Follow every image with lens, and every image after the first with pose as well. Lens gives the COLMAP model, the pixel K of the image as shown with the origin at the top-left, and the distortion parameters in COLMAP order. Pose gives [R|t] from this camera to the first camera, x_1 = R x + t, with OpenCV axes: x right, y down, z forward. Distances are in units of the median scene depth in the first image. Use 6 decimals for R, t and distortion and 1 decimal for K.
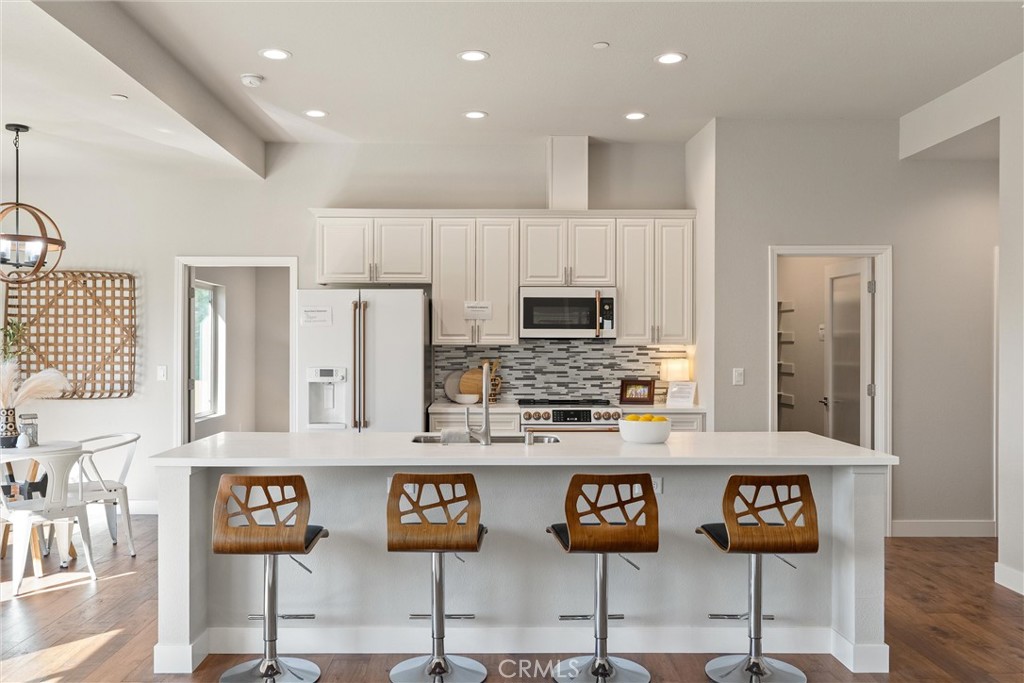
lens RADIAL K [[844.4, 0, 494.1], [0, 844.4, 343.9], [0, 0, 1]] dist [0.009740, 0.003456]
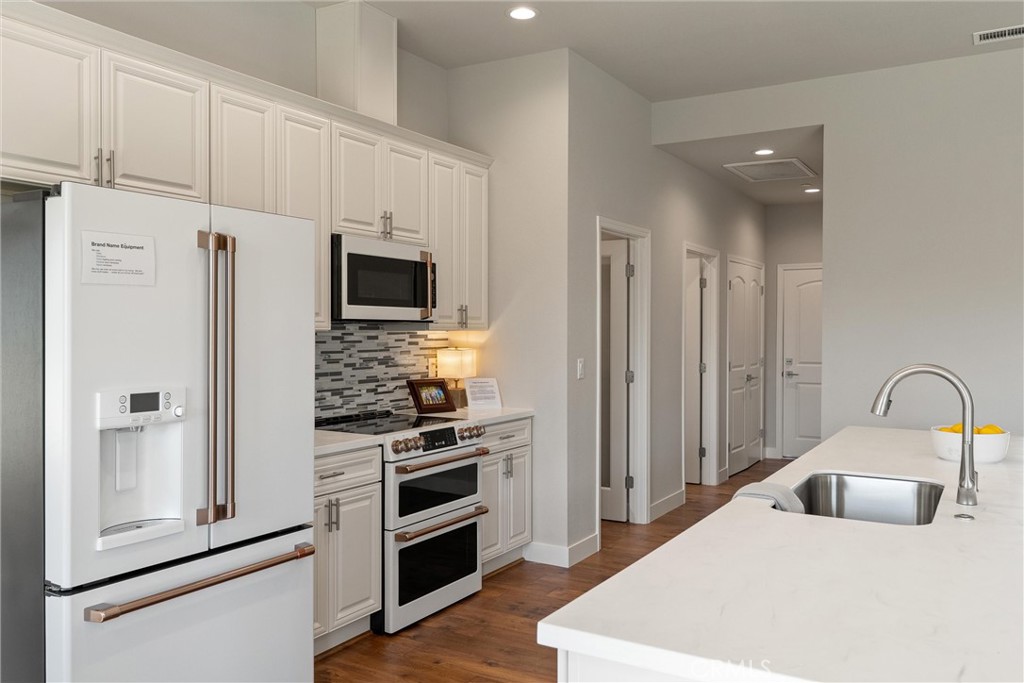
lens RADIAL K [[810.5, 0, 512.0], [0, 810.5, 341.5], [0, 0, 1]] dist [0.006856, 0.000379]
pose [[0.525852, -0.013593, 0.850468, -0.378669], [-0.000478, 0.999867, 0.016276, -0.000799], [-0.850576, -0.008965, 0.525776, 0.564654]]
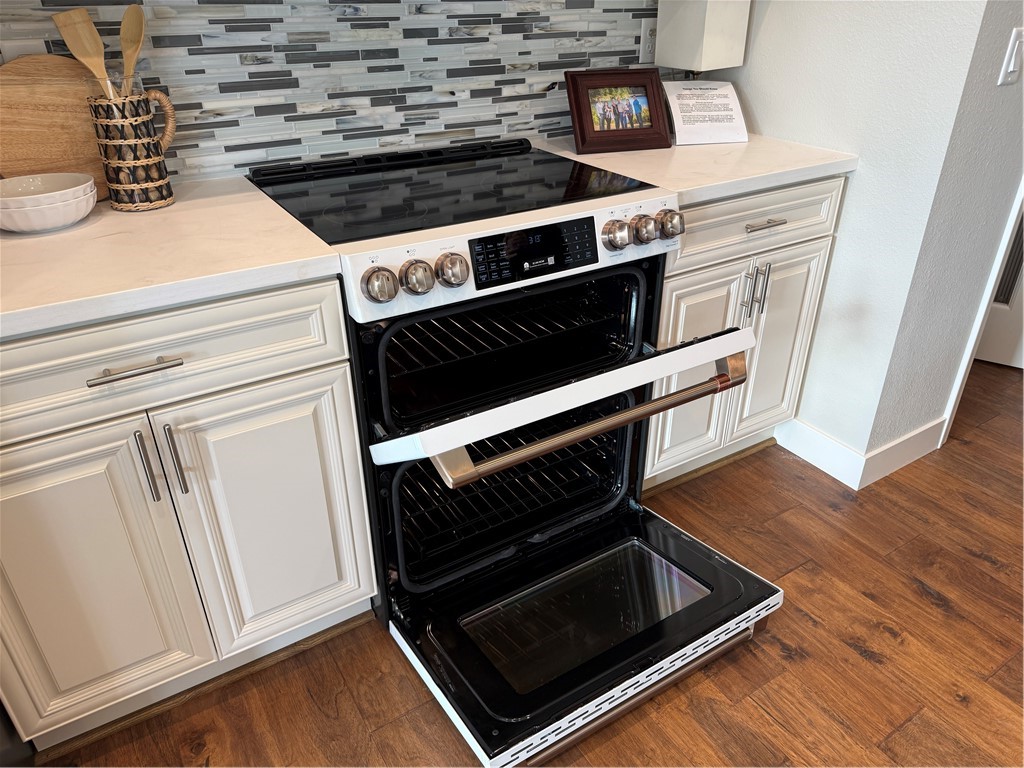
lens RADIAL K [[730.5, 0, 517.5], [0, 730.5, 380.1], [0, 0, 1]] dist [0.042996, -0.053443]
pose [[0.852333, -0.253392, 0.457516, -0.024651], [0.001137, 0.875688, 0.482876, 0.010088], [-0.522998, -0.411051, 0.746666, 0.745386]]
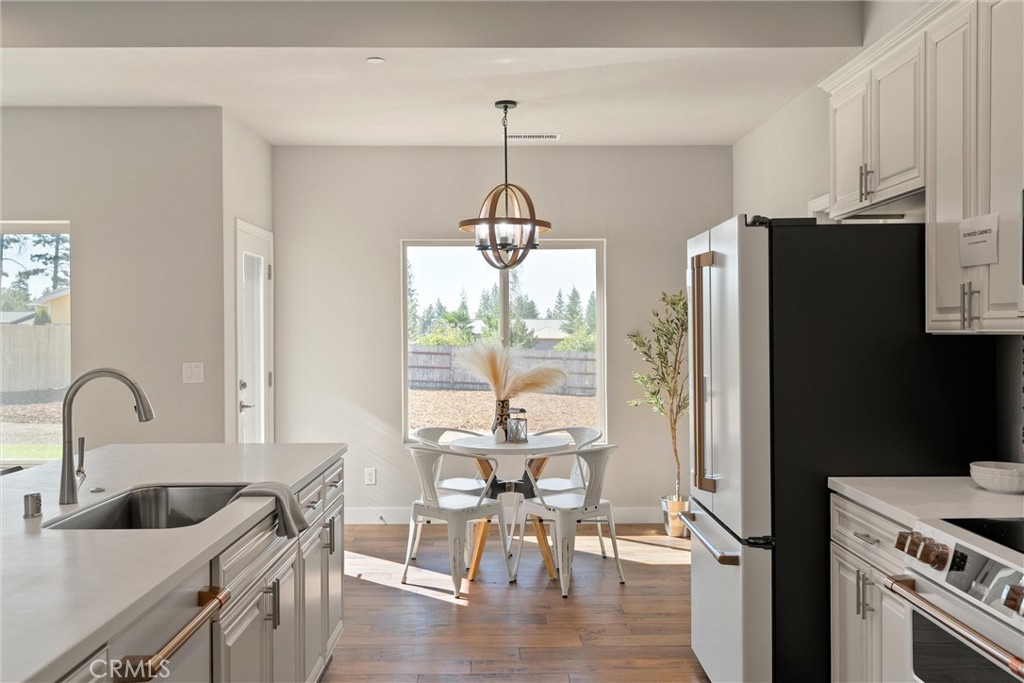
lens RADIAL K [[934.4, 0, 515.4], [0, 934.4, 366.0], [0, 0, 1]] dist [0.003573, 0.001618]
pose [[0.004558, 0.032573, -0.999459, 0.373413], [0.000590, 0.999469, 0.032576, 0.001675], [0.999989, -0.000738, 0.004537, 0.763285]]
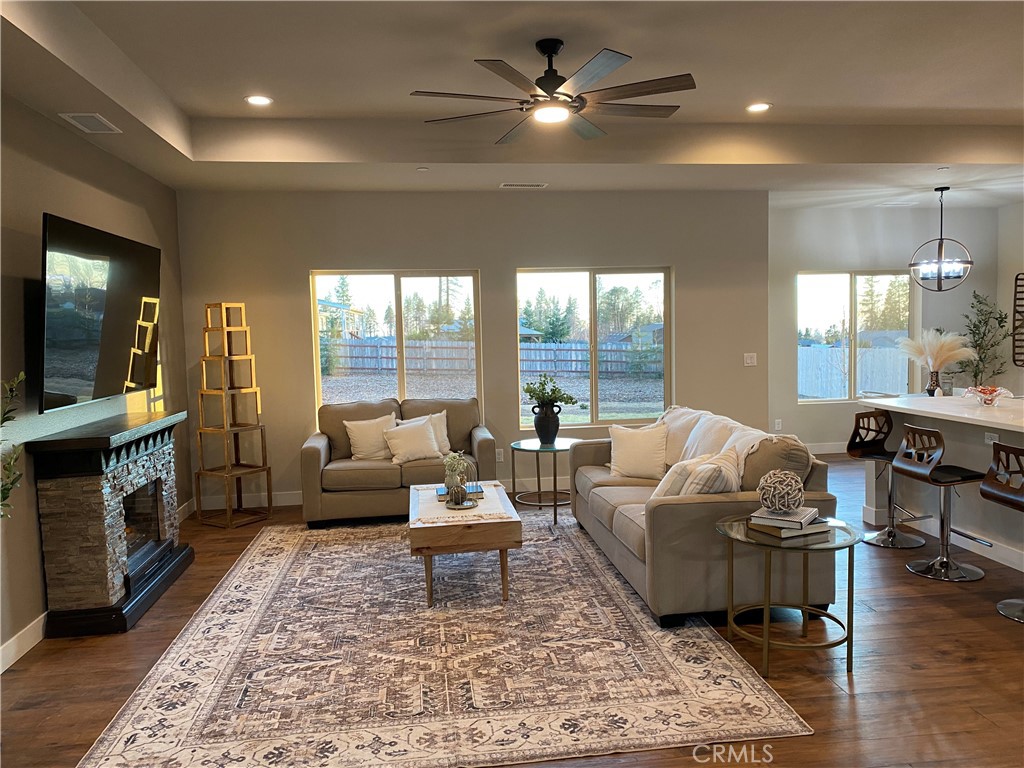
lens RADIAL K [[778.0, 0, 520.1], [0, 778.0, 379.5], [0, 0, 1]] dist [0.068570, -0.055118]
pose [[0.130551, 0.062879, -0.989446, 0.590895], [0.022921, 0.997529, 0.066417, -0.018392], [0.991177, -0.031350, 0.128787, 0.034328]]
